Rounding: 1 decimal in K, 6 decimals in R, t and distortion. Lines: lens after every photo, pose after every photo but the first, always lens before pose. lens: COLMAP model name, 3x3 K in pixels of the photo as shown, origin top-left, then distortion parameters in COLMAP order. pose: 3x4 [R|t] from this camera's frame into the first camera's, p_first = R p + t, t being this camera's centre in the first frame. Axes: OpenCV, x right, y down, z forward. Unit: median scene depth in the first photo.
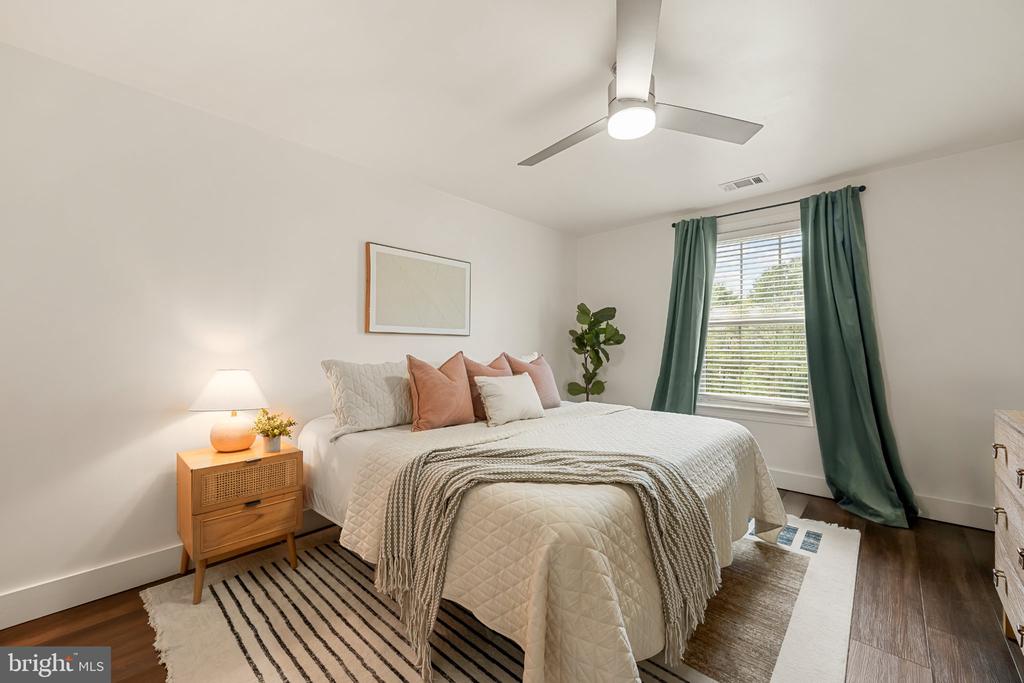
lens RADIAL K [[406.8, 0, 510.8], [0, 406.8, 338.4], [0, 0, 1]] dist [-0.001209, -0.000044]
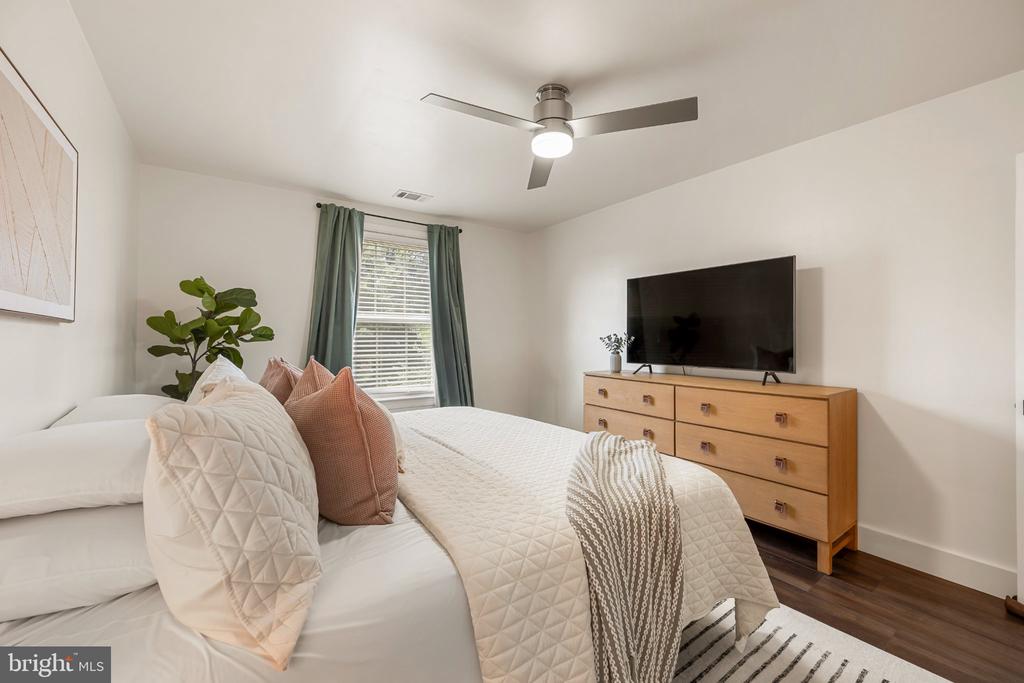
lens RADIAL K [[415.5, 0, 514.7], [0, 415.5, 343.8], [0, 0, 1]] dist [-0.008636, -0.000185]
pose [[0.189196, -0.002721, 0.981936, -0.430937], [-0.014350, 0.999882, 0.005535, 0.012373], [-0.981834, -0.015138, 0.189135, 0.435379]]
